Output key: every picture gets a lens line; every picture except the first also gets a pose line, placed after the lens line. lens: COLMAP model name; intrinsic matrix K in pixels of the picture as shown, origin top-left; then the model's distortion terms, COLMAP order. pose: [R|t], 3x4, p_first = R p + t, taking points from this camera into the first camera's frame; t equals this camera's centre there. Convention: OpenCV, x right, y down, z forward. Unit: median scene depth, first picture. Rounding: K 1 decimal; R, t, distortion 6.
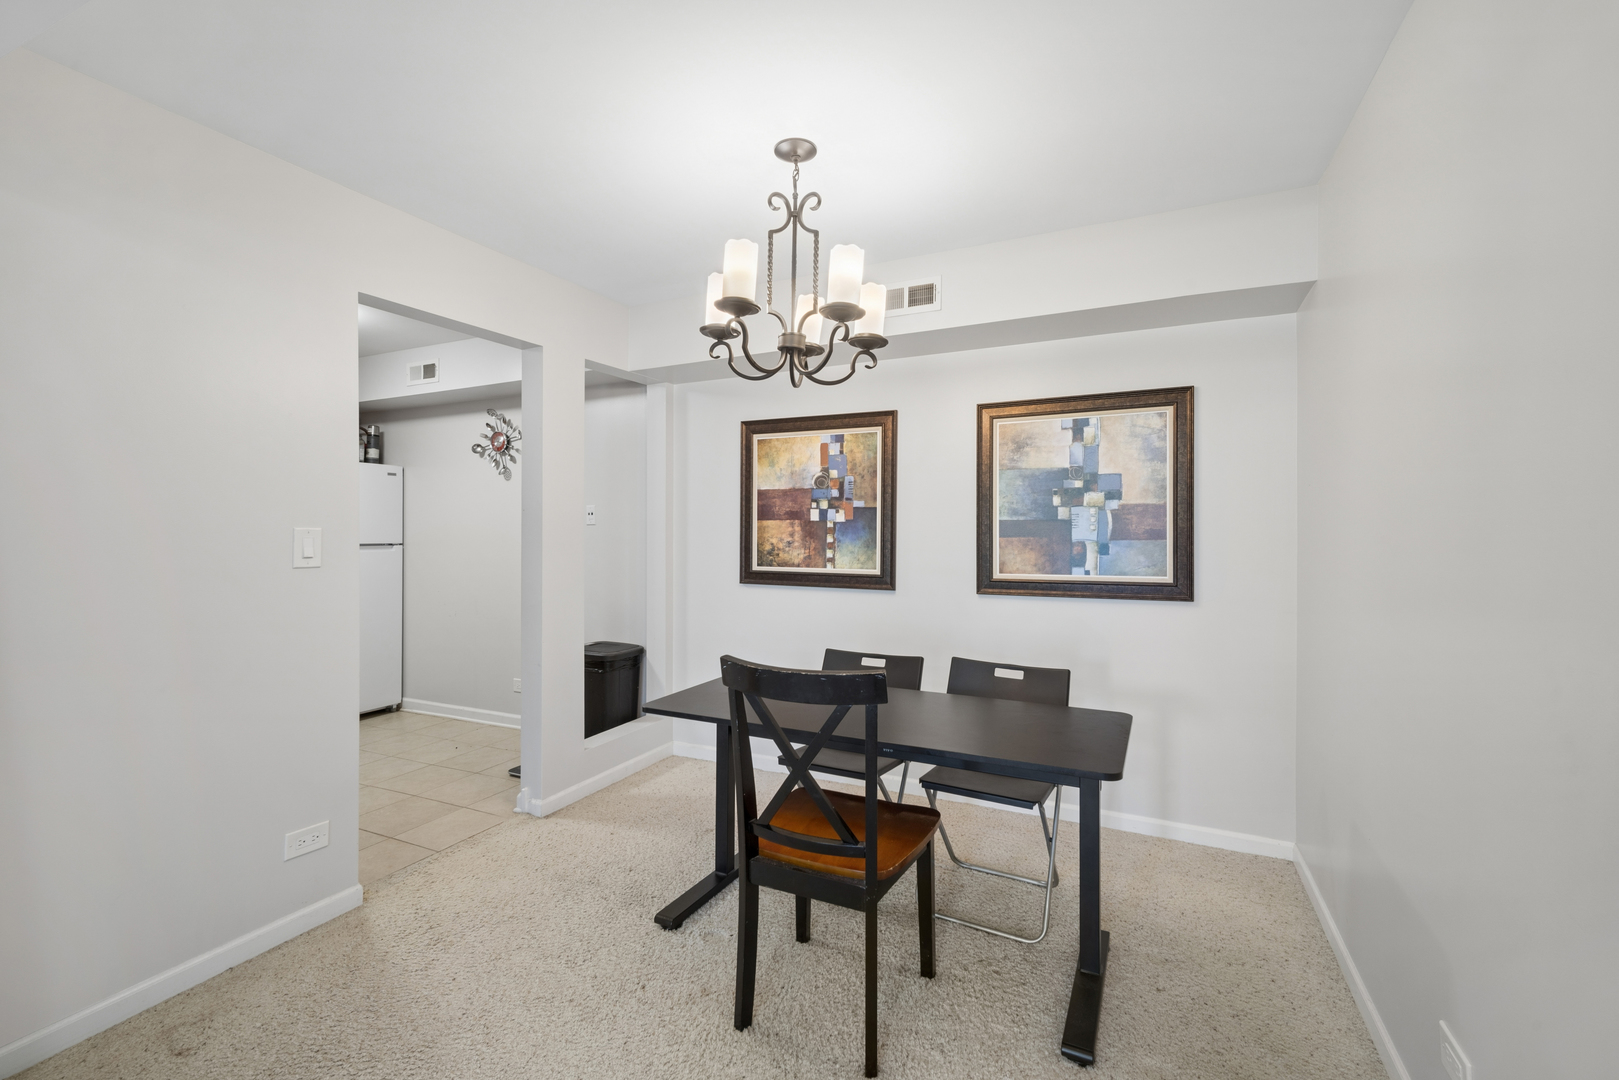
lens RADIAL K [[693.7, 0, 809.5], [0, 693.7, 540.0], [0, 0, 1]] dist [0.000458, 0.000007]
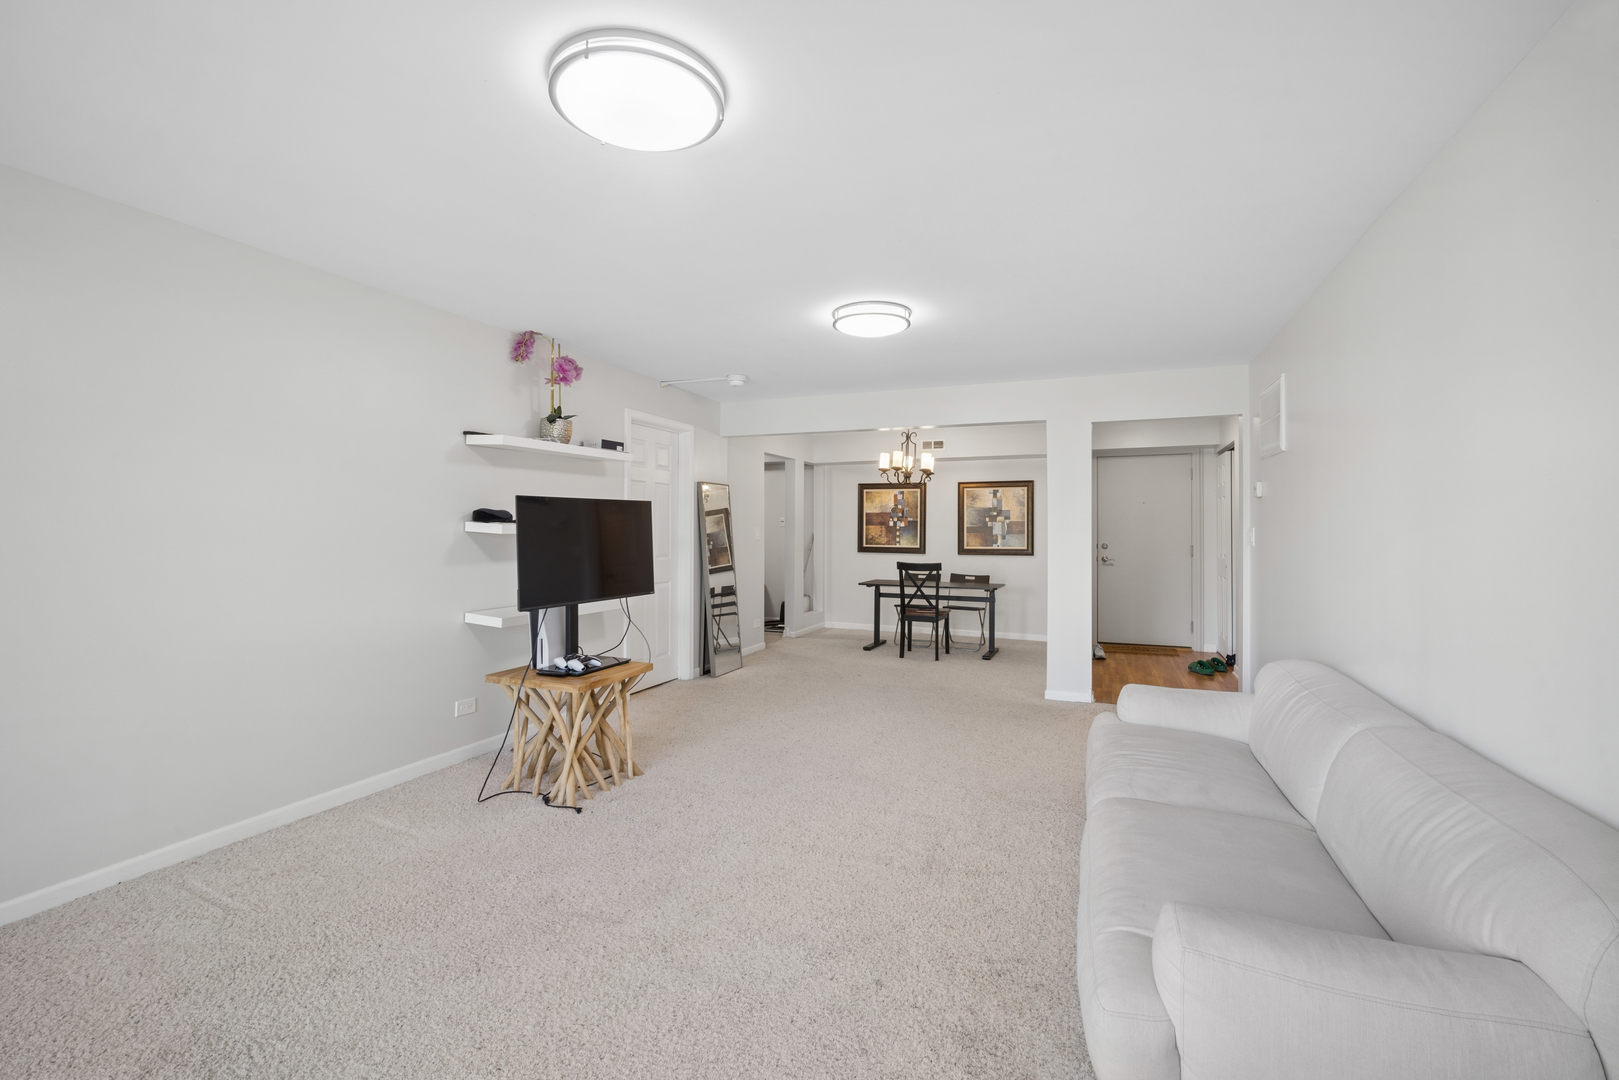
lens RADIAL K [[693.7, 0, 809.5], [0, 693.7, 540.0], [0, 0, 1]] dist [0.000458, 0.000007]
pose [[0.998640, 0.004829, 0.051903, -0.424329], [-0.004899, 0.999987, 0.001224, 0.020783], [-0.051897, -0.001476, 0.998651, -1.484595]]
